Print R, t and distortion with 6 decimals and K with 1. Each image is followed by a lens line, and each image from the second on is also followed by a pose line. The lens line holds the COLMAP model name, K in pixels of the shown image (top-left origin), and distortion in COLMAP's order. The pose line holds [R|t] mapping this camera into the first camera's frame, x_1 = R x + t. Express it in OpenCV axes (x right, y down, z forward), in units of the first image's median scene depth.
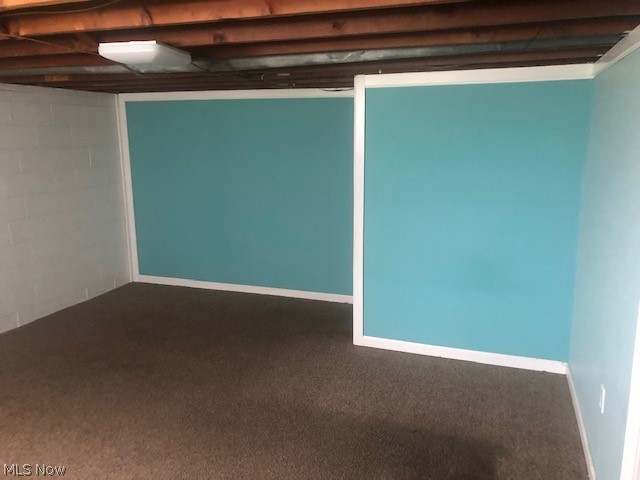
lens RADIAL K [[526.4, 0, 320.0], [0, 526.4, 240.0], [0, 0, 1]] dist [0.116317, 0.000344]
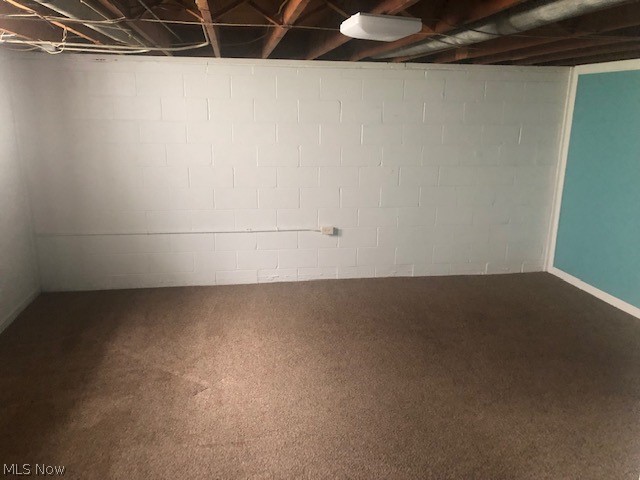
lens RADIAL K [[540.6, 0, 320.5], [0, 540.6, 228.3], [0, 0, 1]] dist [0.038480, -0.001233]
pose [[0.493973, 0.205726, -0.844788, 0.258559], [-0.193810, 0.973212, 0.123673, -0.038877], [0.847601, 0.102638, 0.520613, 0.195872]]
